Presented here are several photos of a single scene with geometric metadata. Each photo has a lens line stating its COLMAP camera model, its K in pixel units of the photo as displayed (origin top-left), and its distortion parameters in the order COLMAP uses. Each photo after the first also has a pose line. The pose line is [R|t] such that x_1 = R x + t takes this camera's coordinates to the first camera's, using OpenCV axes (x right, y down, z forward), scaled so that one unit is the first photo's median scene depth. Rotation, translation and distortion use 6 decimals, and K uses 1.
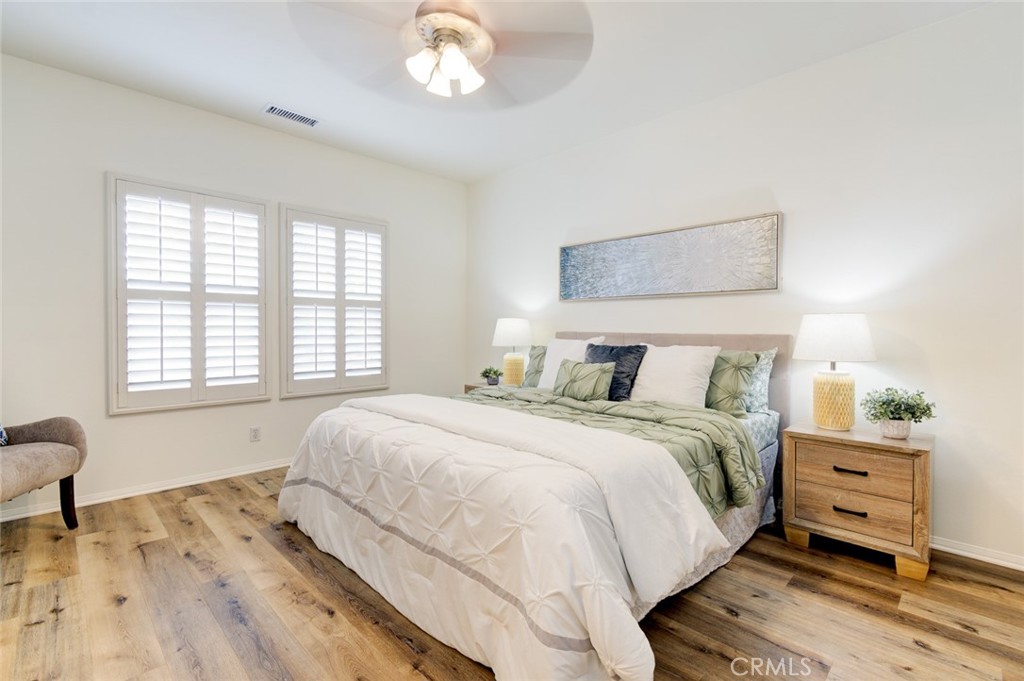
lens RADIAL K [[461.3, 0, 511.3], [0, 461.3, 330.6], [0, 0, 1]] dist [-0.000023, -0.000134]
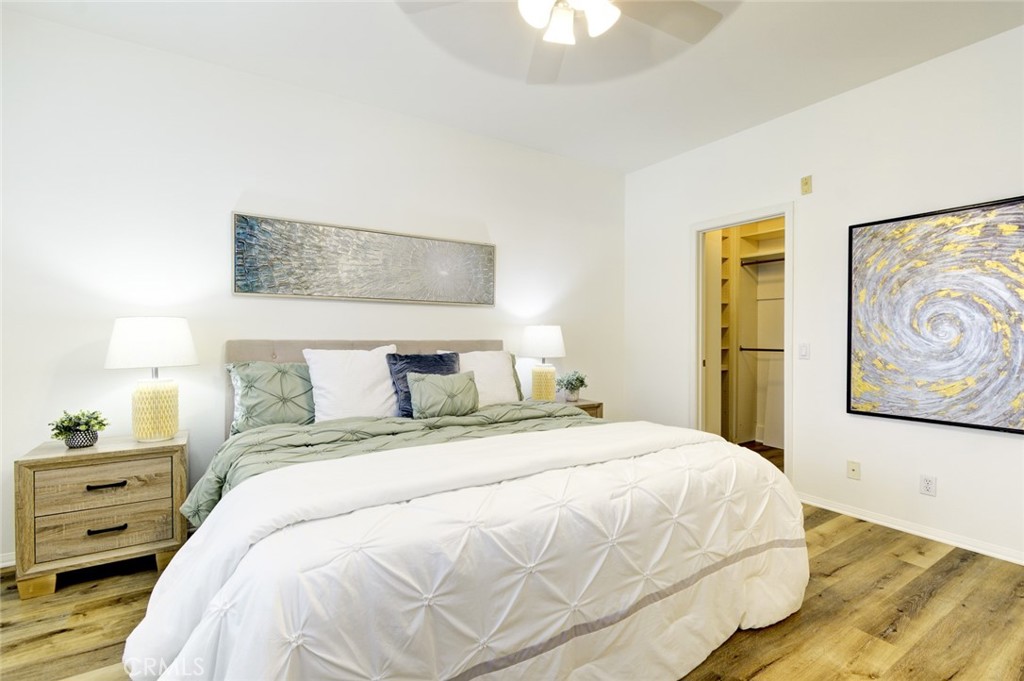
lens RADIAL K [[460.7, 0, 514.0], [0, 460.7, 340.2], [0, 0, 1]] dist [-0.002701, -0.000349]
pose [[0.212038, -0.010508, 0.977205, -0.521701], [0.002672, 0.999945, 0.010173, -0.003196], [-0.977258, 0.000454, 0.212054, 0.527852]]
